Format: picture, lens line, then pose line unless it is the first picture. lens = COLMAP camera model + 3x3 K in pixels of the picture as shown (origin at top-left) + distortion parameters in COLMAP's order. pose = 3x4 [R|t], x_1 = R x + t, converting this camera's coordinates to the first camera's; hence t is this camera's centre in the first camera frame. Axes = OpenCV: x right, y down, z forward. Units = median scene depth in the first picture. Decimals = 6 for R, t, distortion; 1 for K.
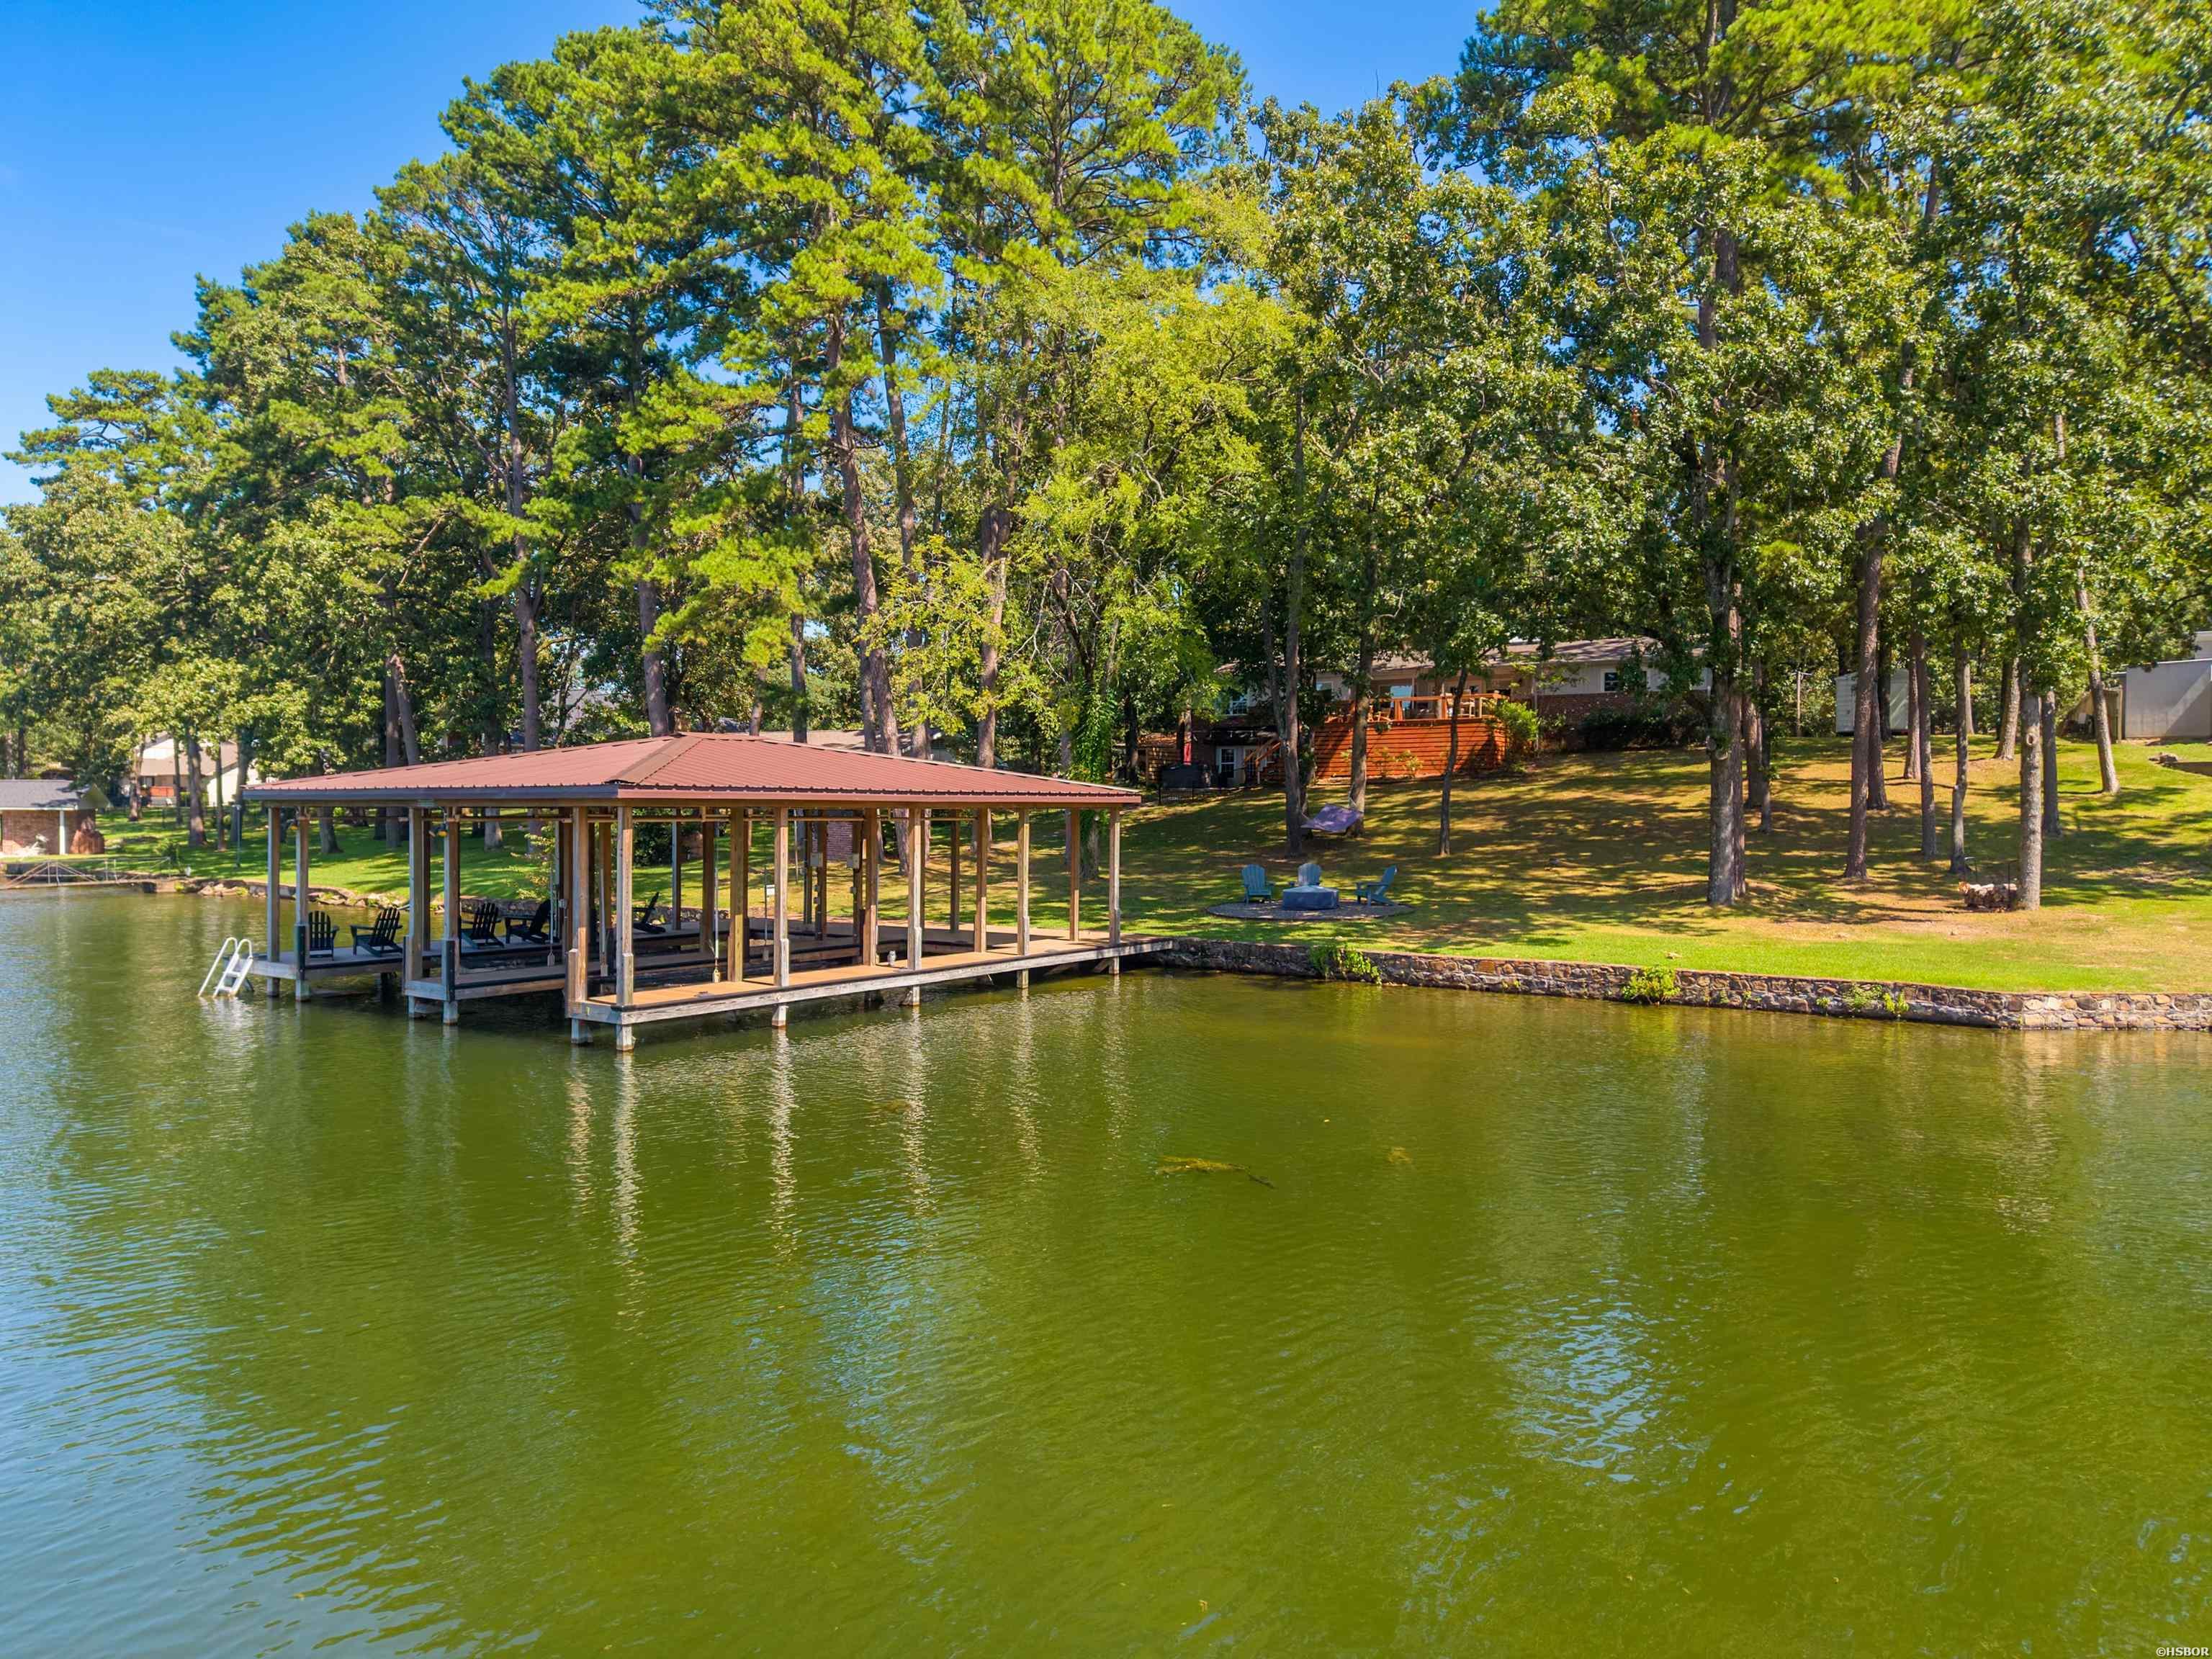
lens RADIAL K [[1378.7, 0, 1106.0], [0, 1378.7, 829.5], [0, 0, 1]] dist [-0.003810, -0.001273]
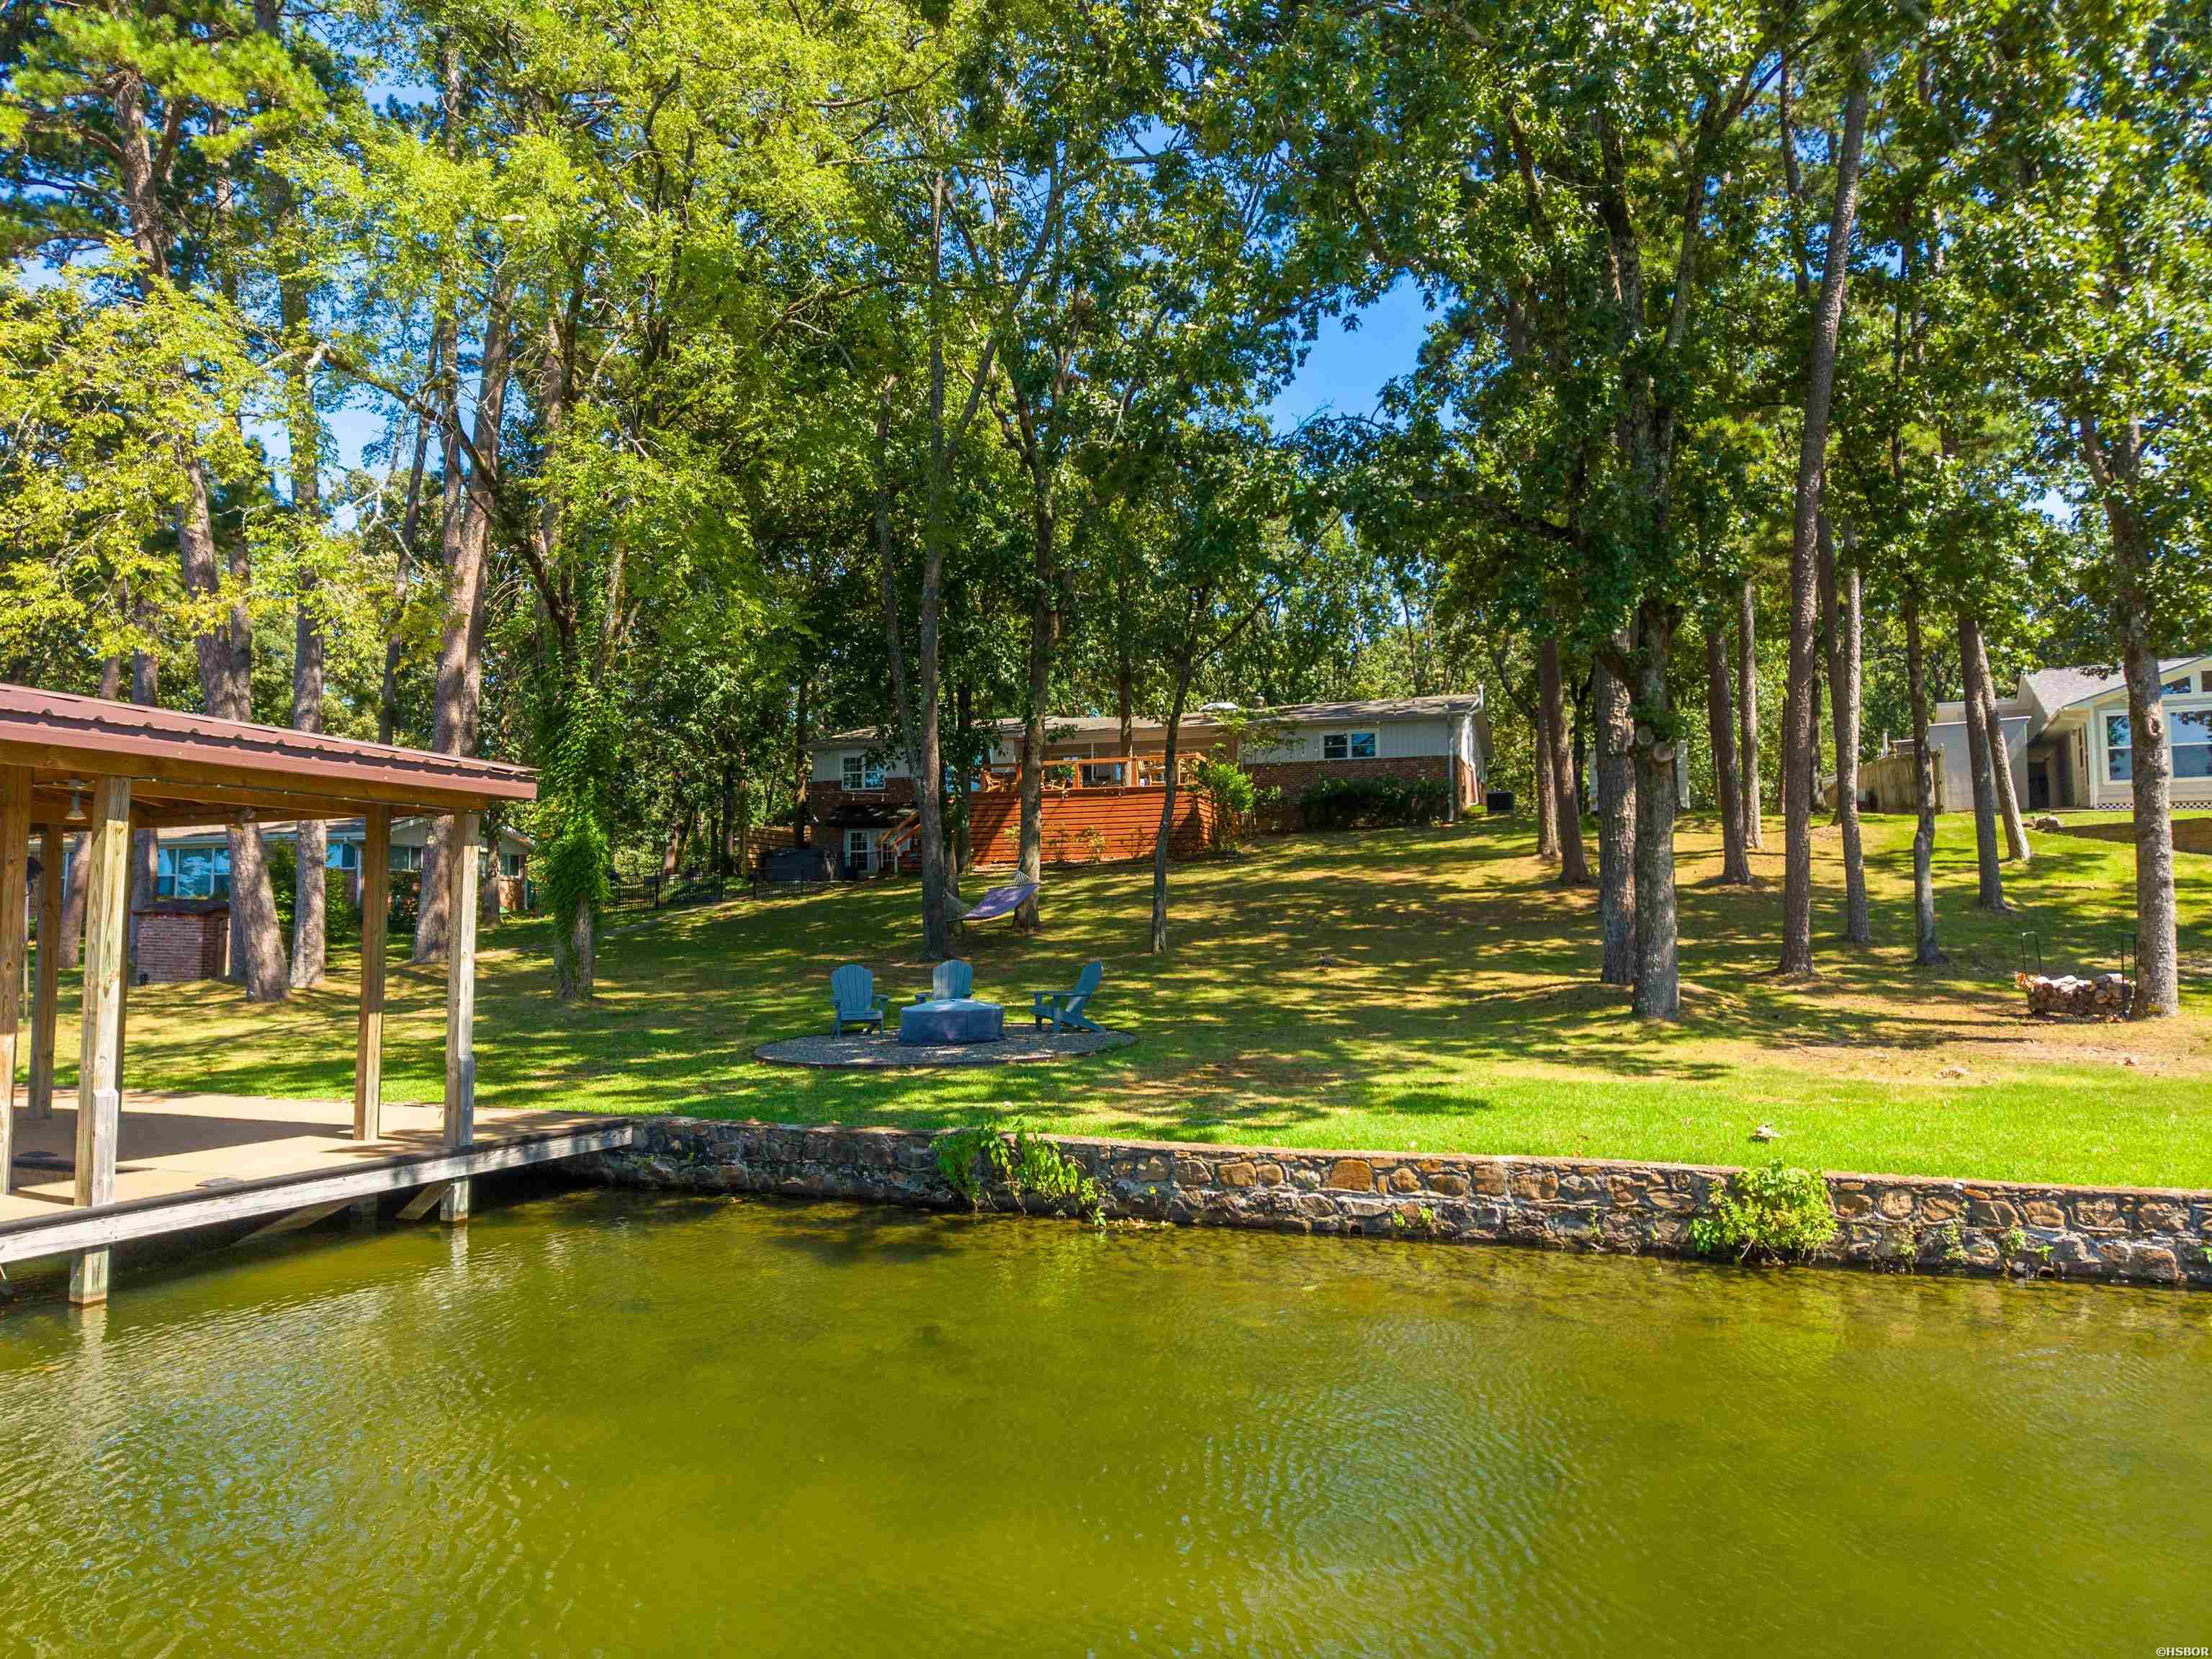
lens RADIAL K [[1550.0, 0, 1105.1], [0, 1550.0, 783.6], [0, 0, 1]] dist [0.076303, -0.088595]
pose [[0.972570, 0.012442, 0.232279, 0.075378], [0.012233, 0.994451, -0.104488, 0.024793], [-0.232290, 0.104463, 0.967021, 0.449376]]
